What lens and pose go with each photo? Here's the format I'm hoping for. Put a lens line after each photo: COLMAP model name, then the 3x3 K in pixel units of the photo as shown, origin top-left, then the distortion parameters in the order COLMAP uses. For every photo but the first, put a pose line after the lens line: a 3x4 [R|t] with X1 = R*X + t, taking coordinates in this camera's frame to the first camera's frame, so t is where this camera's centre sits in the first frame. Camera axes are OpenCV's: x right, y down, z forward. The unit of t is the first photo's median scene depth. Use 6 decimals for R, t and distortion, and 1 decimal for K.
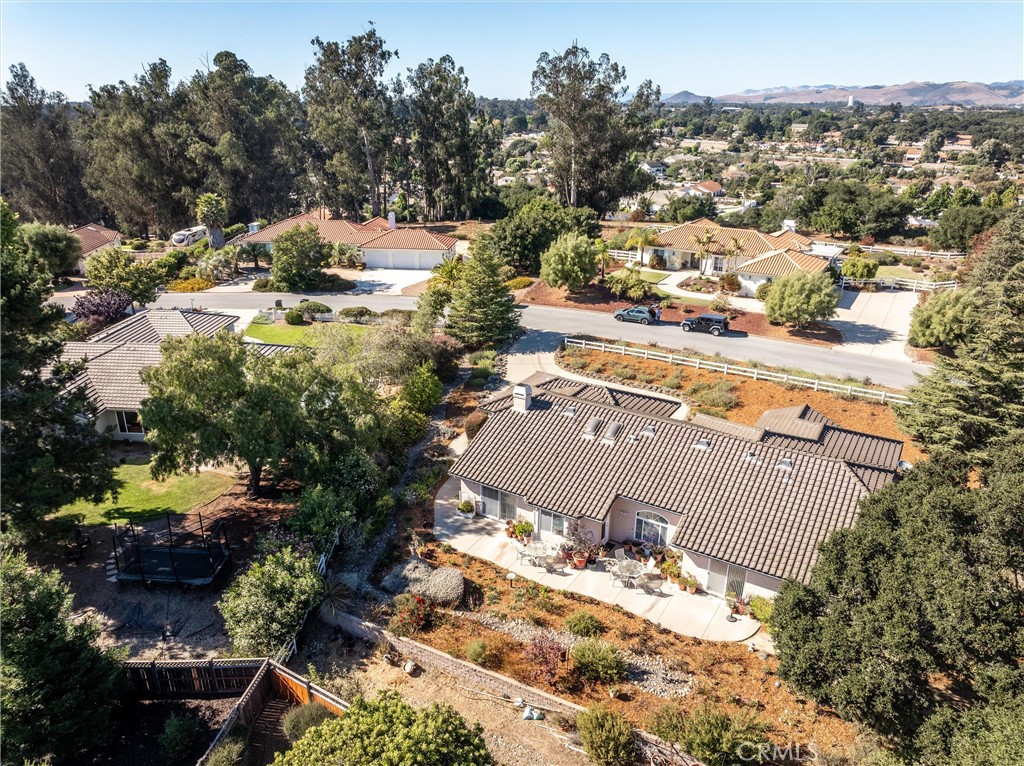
lens RADIAL K [[718.1, 0, 512.0], [0, 718.1, 383.0], [0, 0, 1]] dist [-0.021812, 0.006237]
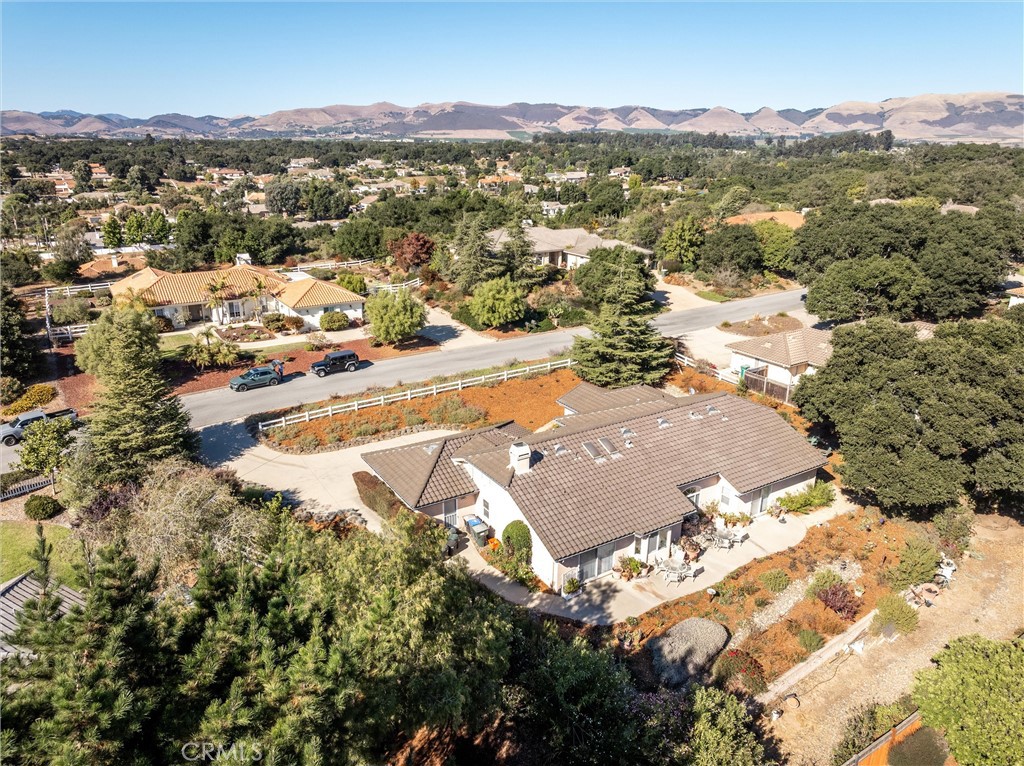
lens RADIAL K [[718.1, 0, 512.0], [0, 718.1, 383.0], [0, 0, 1]] dist [-0.021812, 0.006237]
pose [[0.452569, -0.296934, 0.840840, -0.397683], [0.327127, 0.932476, 0.153223, -0.117408], [-0.829560, 0.205717, 0.519145, 0.288897]]
